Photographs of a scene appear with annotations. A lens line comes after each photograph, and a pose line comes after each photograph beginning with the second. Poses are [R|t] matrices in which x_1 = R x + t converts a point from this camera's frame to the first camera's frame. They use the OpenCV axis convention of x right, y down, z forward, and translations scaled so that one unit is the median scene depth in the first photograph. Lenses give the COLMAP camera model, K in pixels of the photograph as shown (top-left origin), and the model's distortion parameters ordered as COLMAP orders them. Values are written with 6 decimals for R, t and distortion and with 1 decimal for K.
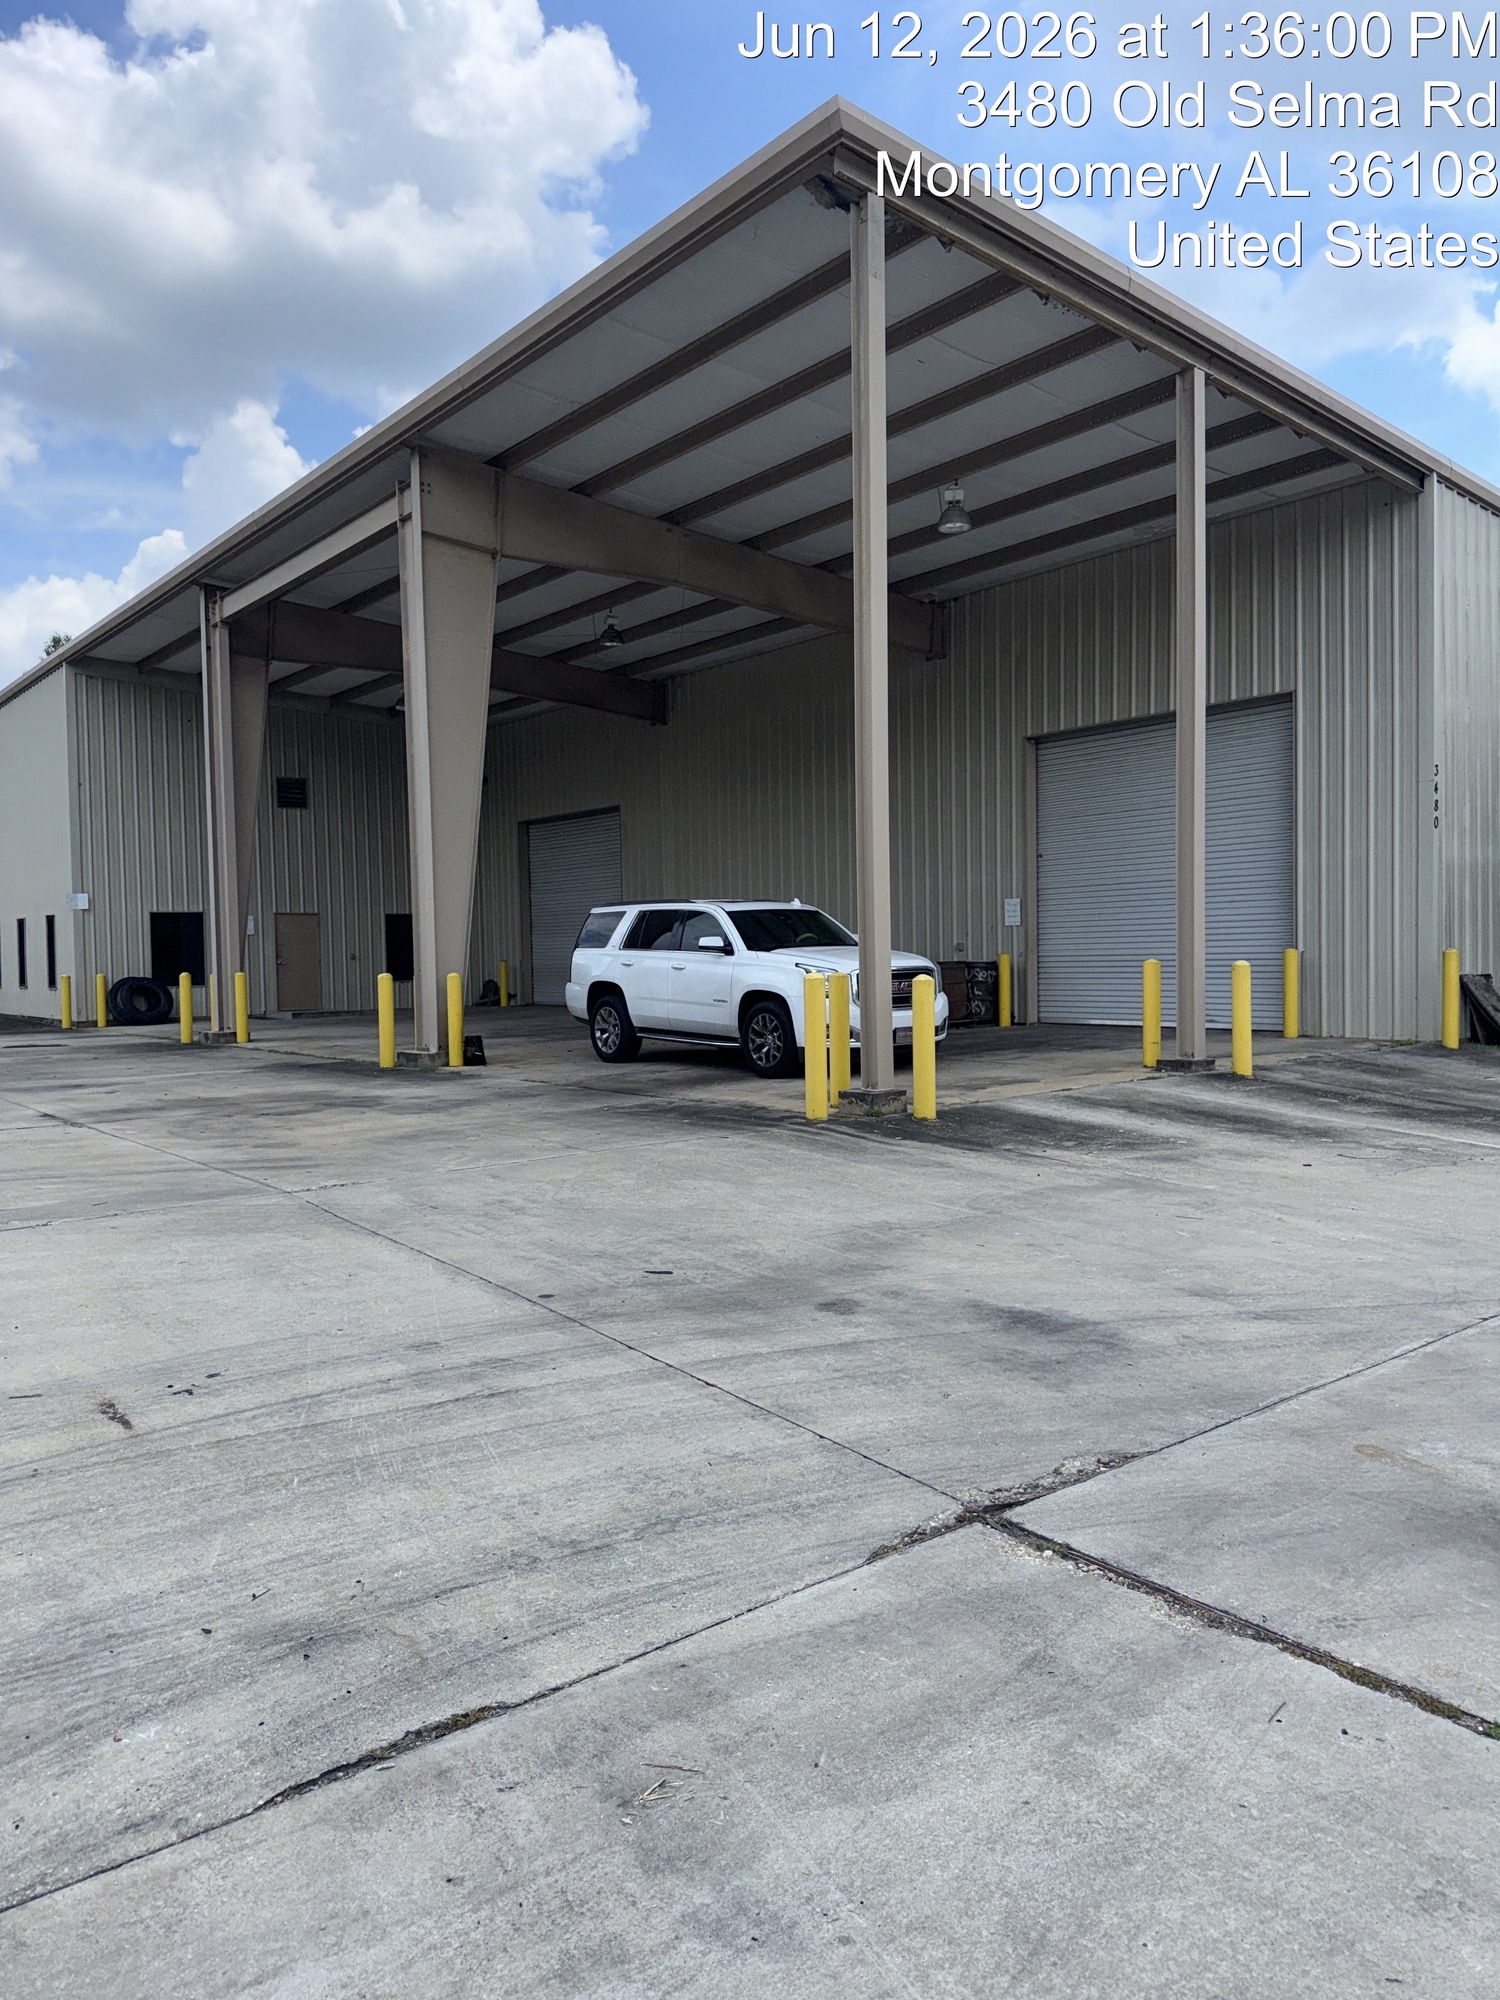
lens RADIAL K [[1330.9, 0, 771.6], [0, 1330.9, 1003.1], [0, 0, 1]] dist [-0.026272, -0.002722]
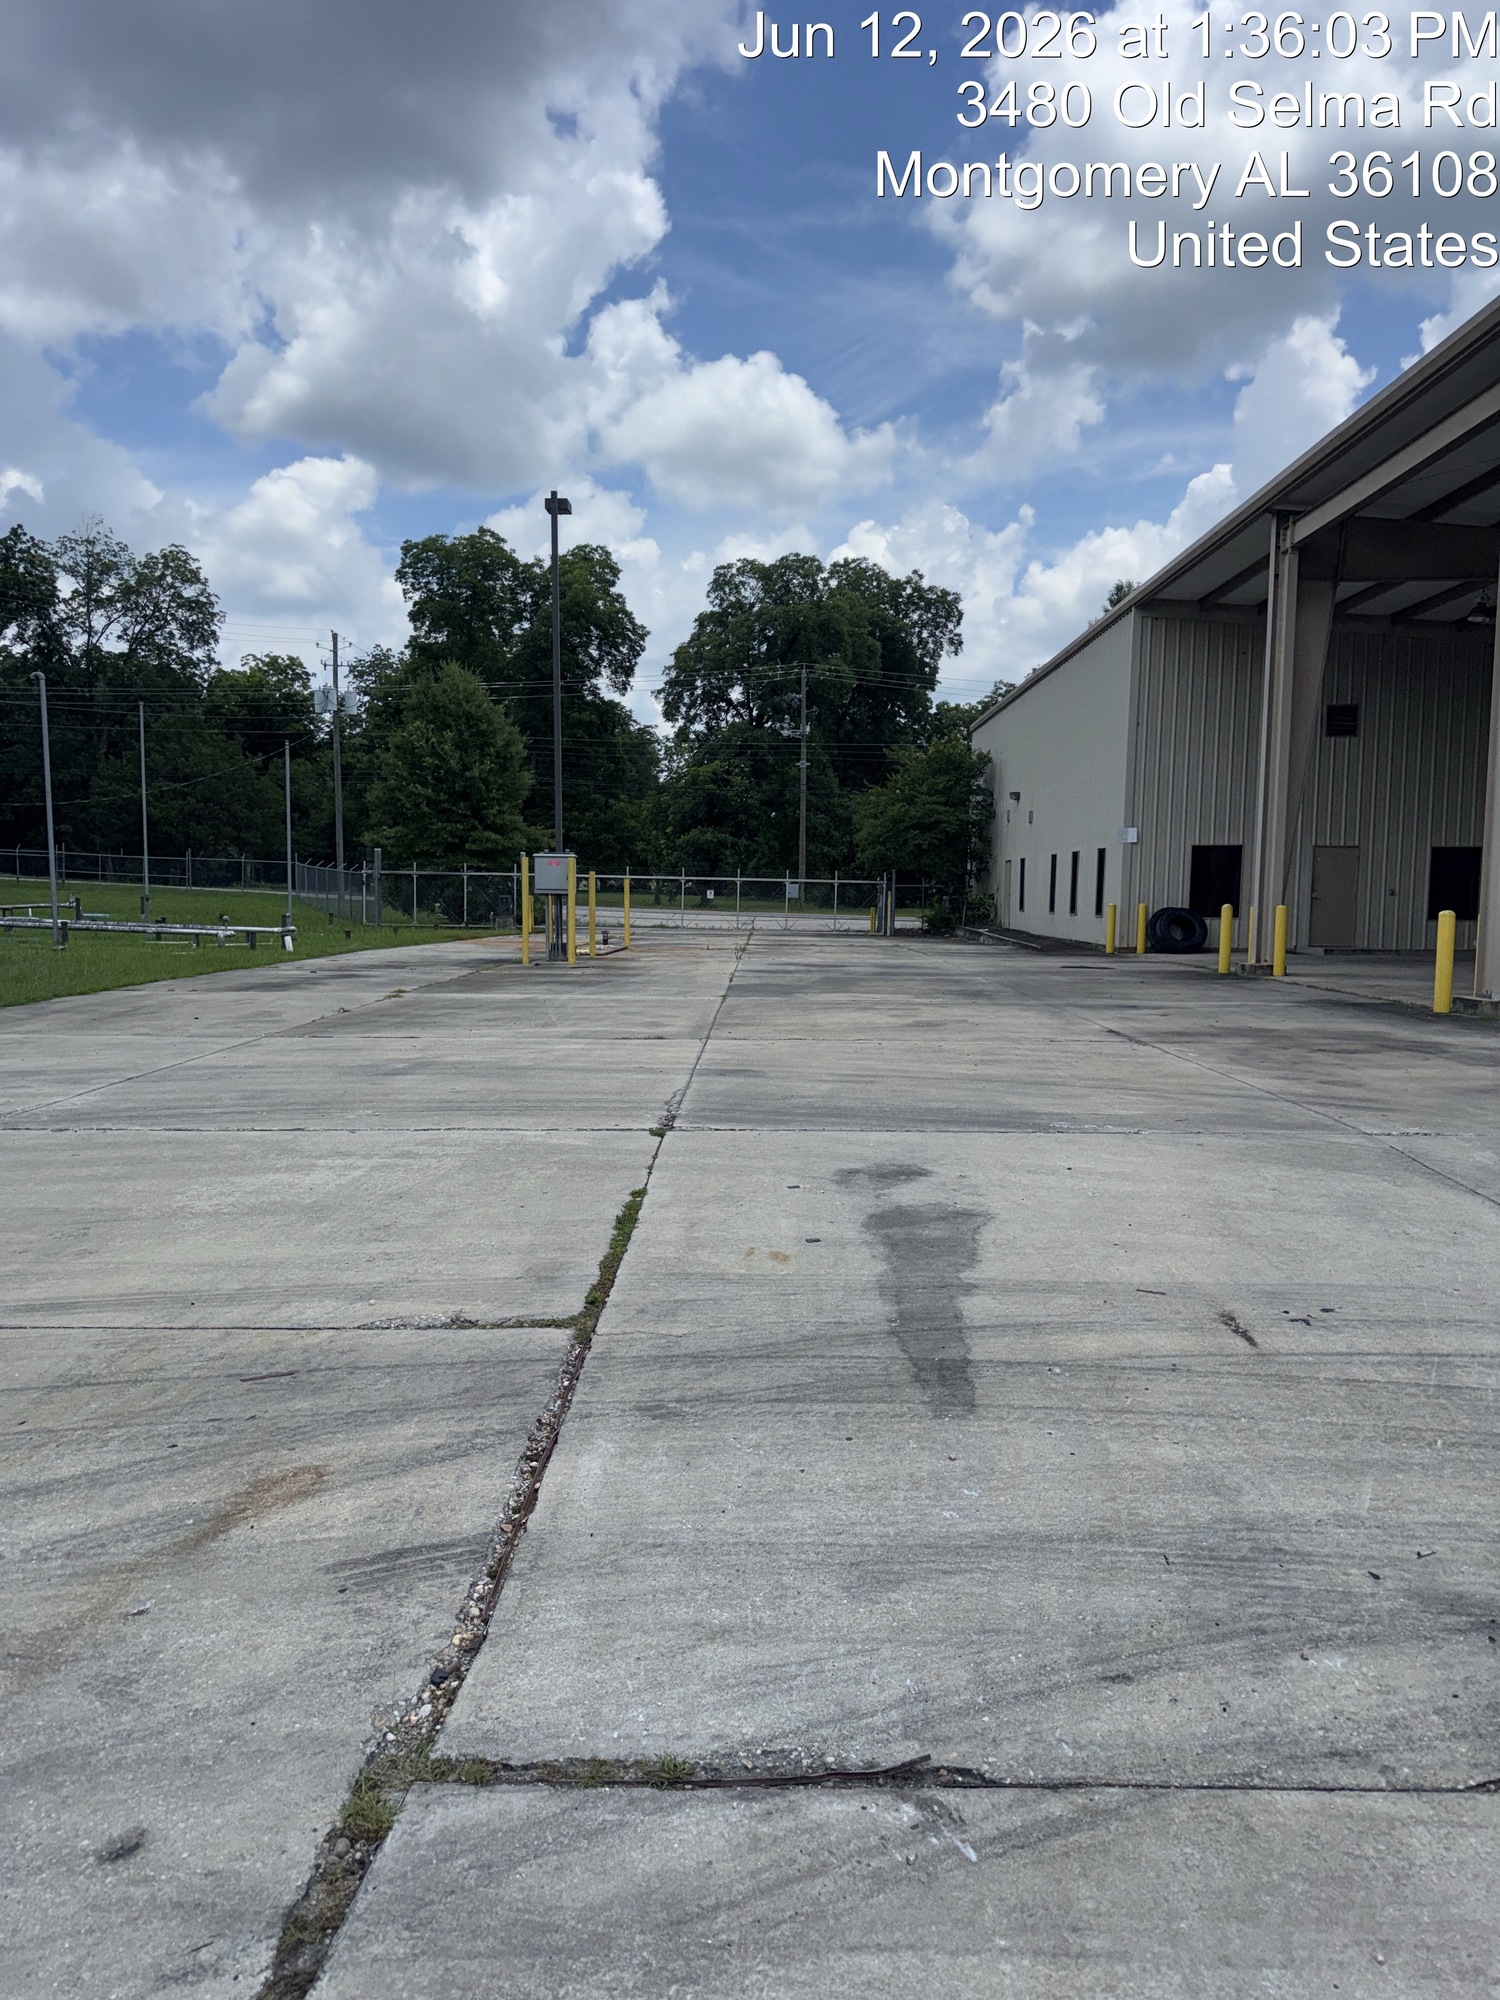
lens RADIAL K [[1330.9, 0, 771.6], [0, 1330.9, 1003.1], [0, 0, 1]] dist [-0.026272, -0.002722]
pose [[0.764224, 0.077048, -0.640332, -0.100126], [-0.046917, 0.996850, 0.063952, 0.008296], [0.643242, -0.018831, 0.765431, -0.012072]]
